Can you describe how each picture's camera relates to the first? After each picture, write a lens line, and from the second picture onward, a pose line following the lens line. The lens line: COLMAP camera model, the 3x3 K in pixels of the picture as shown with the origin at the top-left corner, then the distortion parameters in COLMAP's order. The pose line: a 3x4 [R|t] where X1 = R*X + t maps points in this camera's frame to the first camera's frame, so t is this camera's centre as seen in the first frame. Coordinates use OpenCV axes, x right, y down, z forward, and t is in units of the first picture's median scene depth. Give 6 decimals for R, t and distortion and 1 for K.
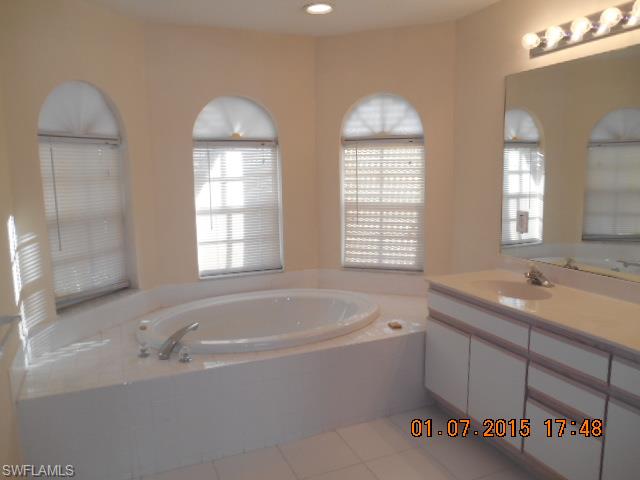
lens RADIAL K [[489.5, 0, 320.5], [0, 489.5, 239.7], [0, 0, 1]] dist [-0.034397, 0.012496]
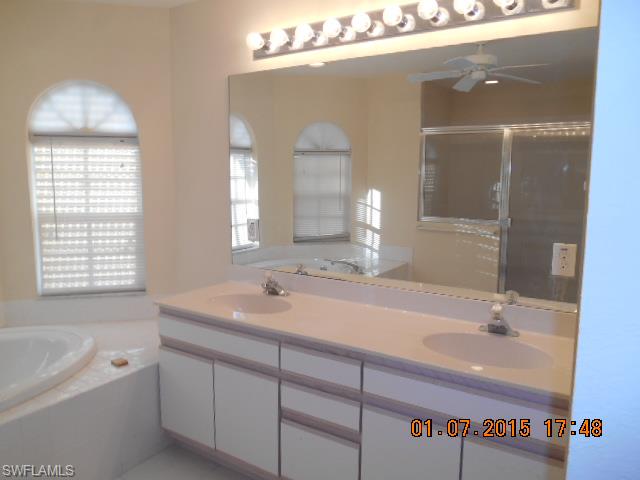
lens RADIAL K [[489.5, 0, 318.7], [0, 489.5, 237.5], [0, 0, 1]] dist [-0.034397, 0.012496]
pose [[0.829956, -0.052663, 0.555337, -0.011735], [0.060344, 0.998168, 0.004473, -0.015838], [-0.554555, 0.029799, 0.831613, 0.108719]]
